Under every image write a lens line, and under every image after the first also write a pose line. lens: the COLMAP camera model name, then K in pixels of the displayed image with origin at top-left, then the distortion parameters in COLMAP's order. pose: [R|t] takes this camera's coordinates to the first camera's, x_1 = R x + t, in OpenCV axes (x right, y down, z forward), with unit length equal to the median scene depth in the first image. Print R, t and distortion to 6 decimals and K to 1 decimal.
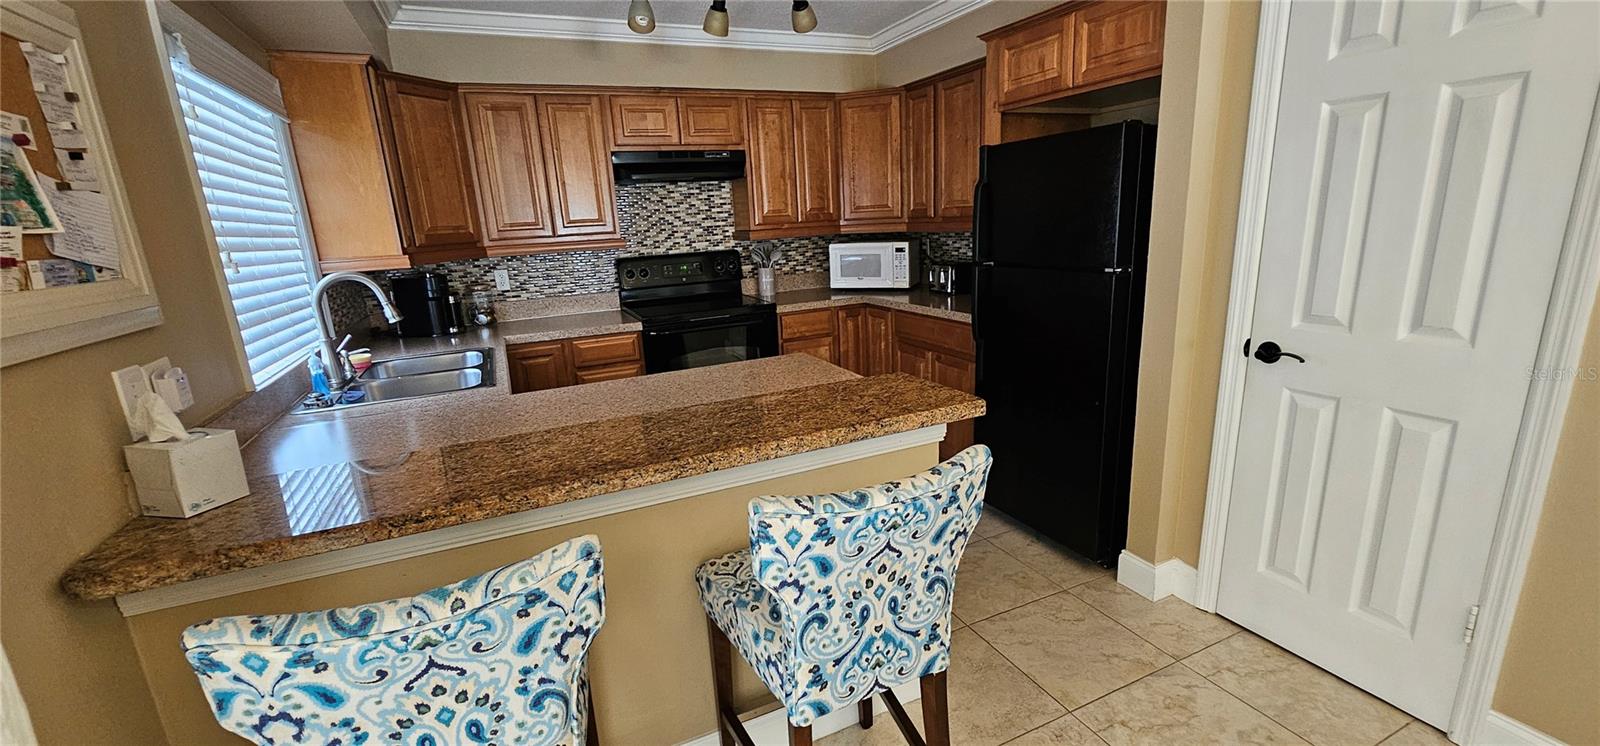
lens RADIAL K [[648.4, 0, 798.9], [0, 648.4, 372.8], [0, 0, 1]] dist [0.009018, 0.000656]
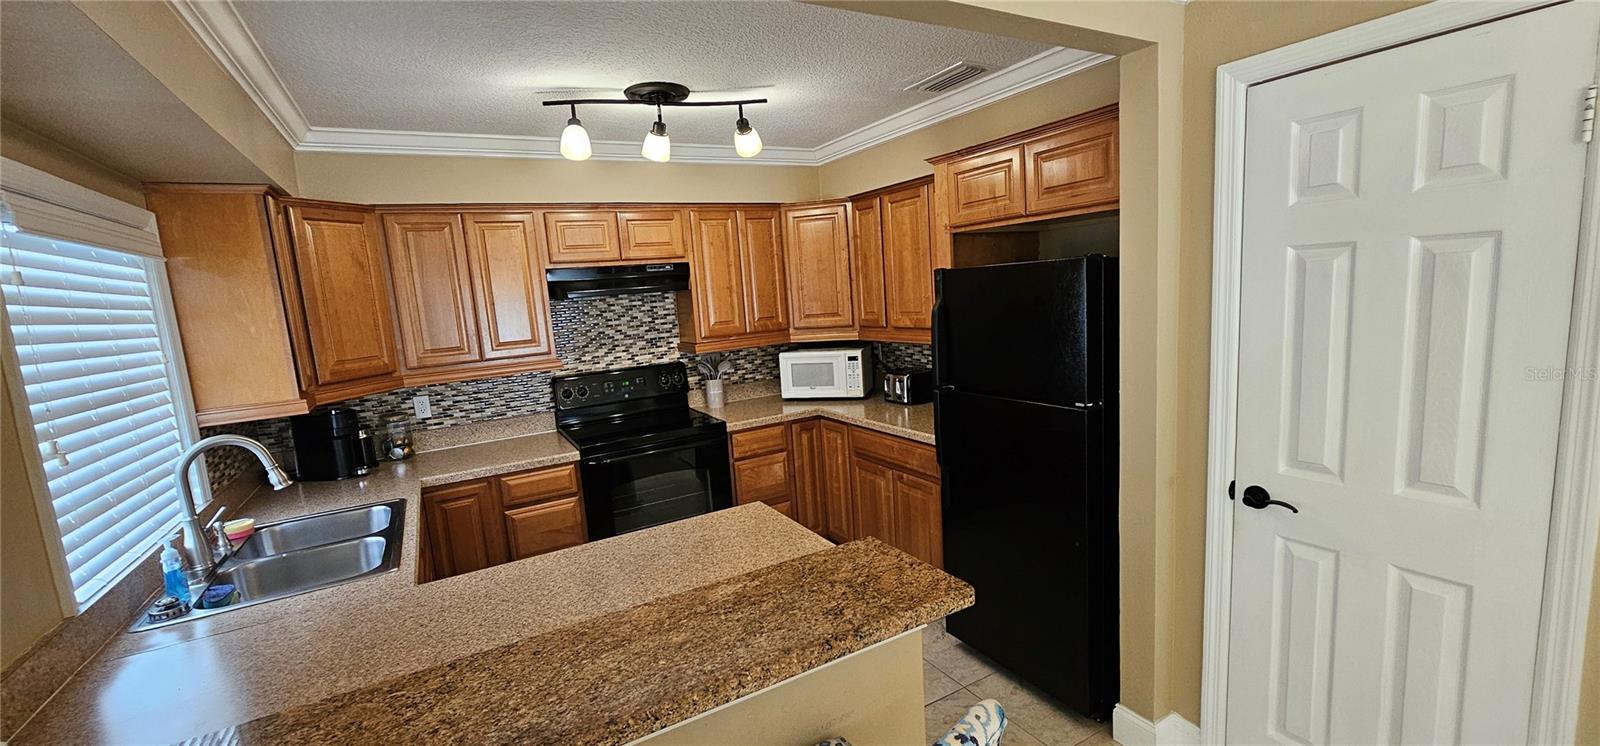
lens RADIAL K [[648.4, 0, 796.9], [0, 648.4, 379.6], [0, 0, 1]] dist [0.009018, 0.000656]
pose [[0.996396, -0.031094, 0.078914, -0.007740], [0.038913, 0.994269, -0.099571, -0.110548], [-0.075366, 0.102283, 0.991896, 0.082912]]
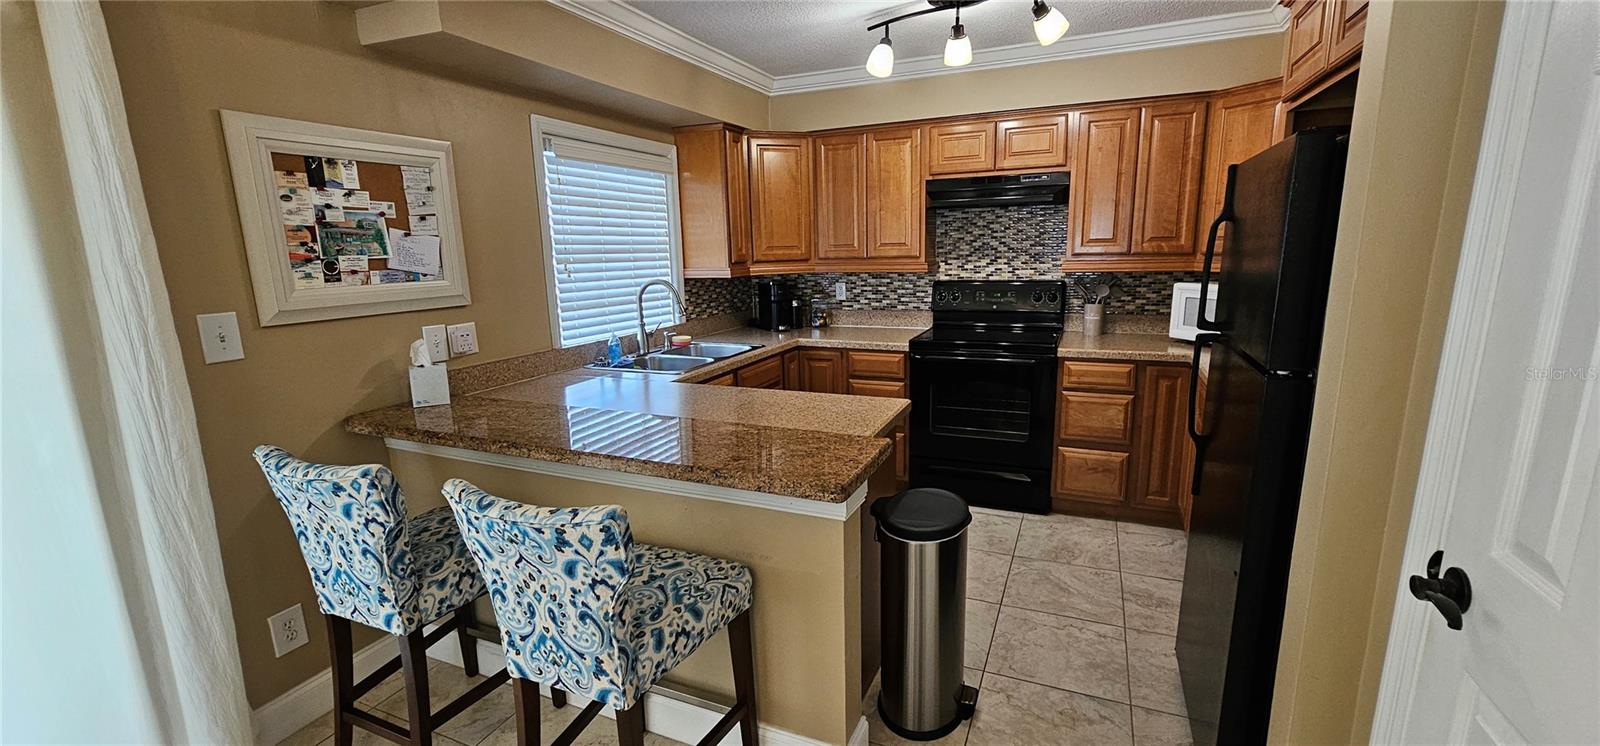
lens RADIAL K [[648.4, 0, 814.9], [0, 648.4, 375.6], [0, 0, 1]] dist [0.009018, 0.000656]
pose [[0.676317, 0.183060, -0.713501, 0.599698], [-0.186196, 0.979657, 0.074854, -0.114016], [0.712689, 0.082226, 0.696644, 0.249192]]
